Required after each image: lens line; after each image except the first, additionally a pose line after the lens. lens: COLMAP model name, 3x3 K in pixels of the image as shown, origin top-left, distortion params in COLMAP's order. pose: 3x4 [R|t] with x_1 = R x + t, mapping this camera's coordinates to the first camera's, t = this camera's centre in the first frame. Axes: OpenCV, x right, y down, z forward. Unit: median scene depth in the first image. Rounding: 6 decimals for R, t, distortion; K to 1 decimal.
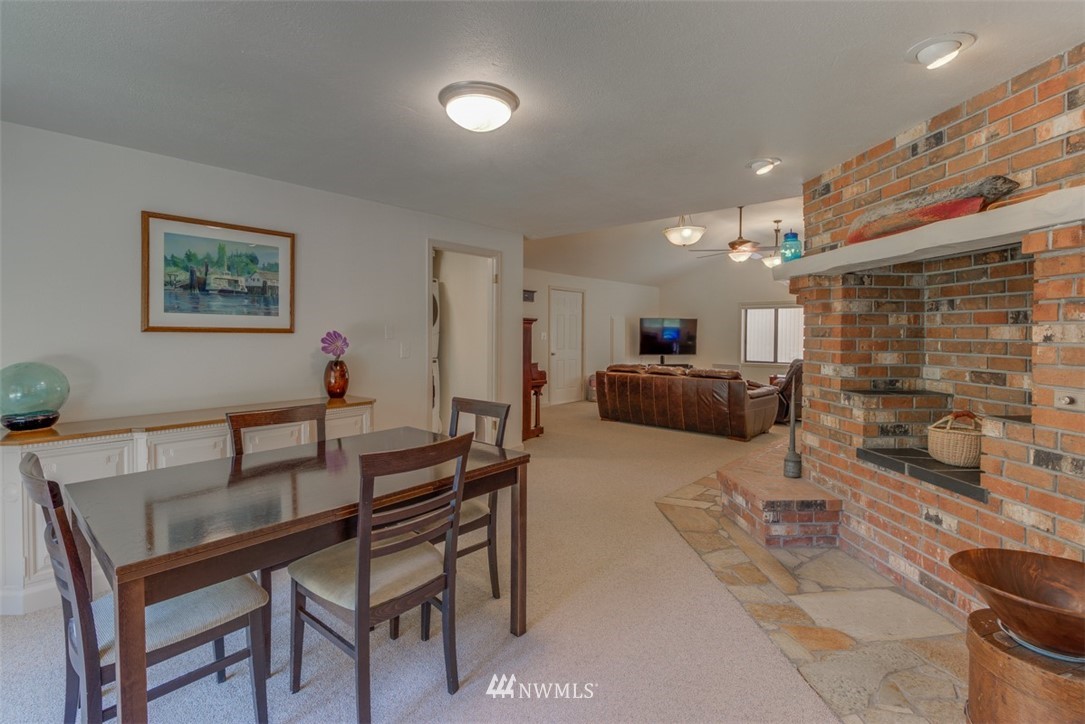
lens RADIAL K [[498.4, 0, 531.9], [0, 498.4, 355.0], [0, 0, 1]] dist [0.000273, -0.008018]
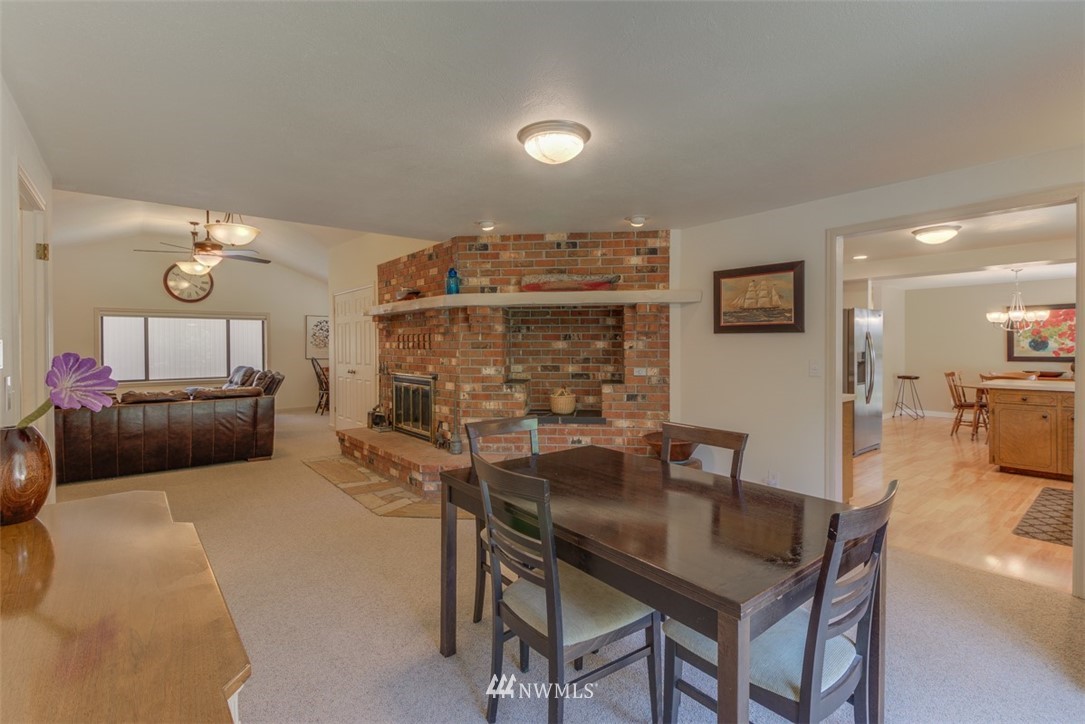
lens RADIAL K [[516.1, 0, 542.5], [0, 516.1, 362.0], [0, 0, 1]] dist [-0.000236, 0.000114]
pose [[0.173011, -0.040108, 0.984103, -1.066199], [0.049149, 0.998277, 0.032045, -0.044960], [-0.983693, 0.042823, 0.174684, 0.698556]]
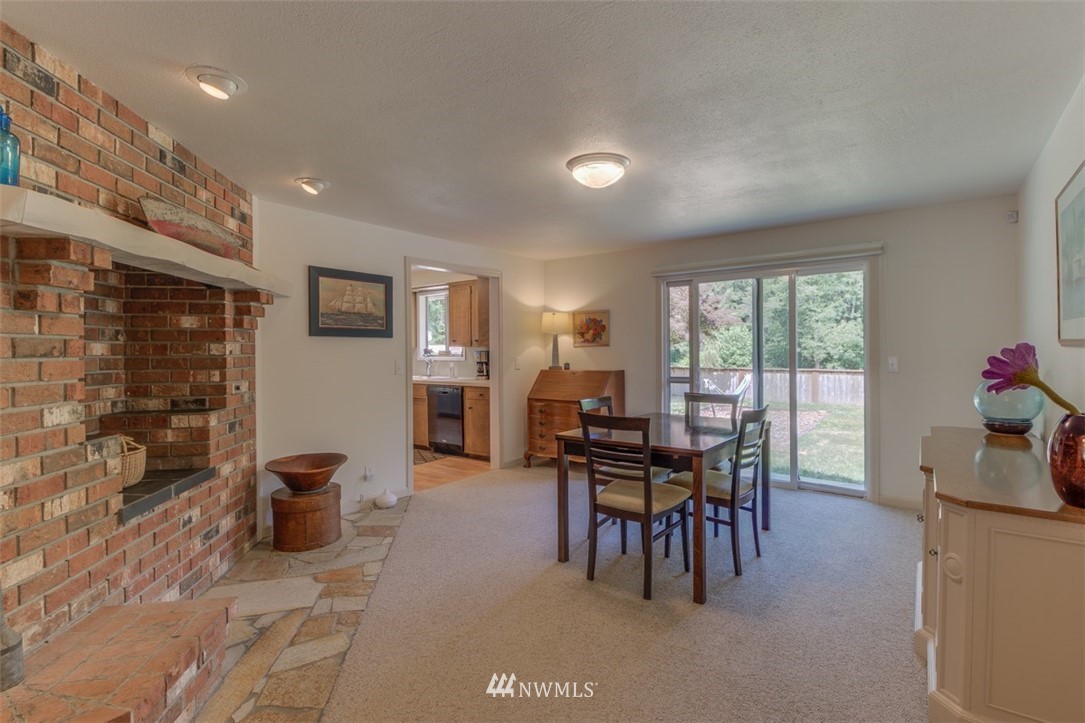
lens RADIAL K [[516.1, 0, 542.5], [0, 516.1, 361.5], [0, 0, 1]] dist [-0.000236, 0.000114]
pose [[-0.996082, 0.007241, -0.088135, 0.127503], [0.001078, 0.997562, 0.069778, -0.084578], [0.088425, 0.069410, -0.993662, 1.958631]]
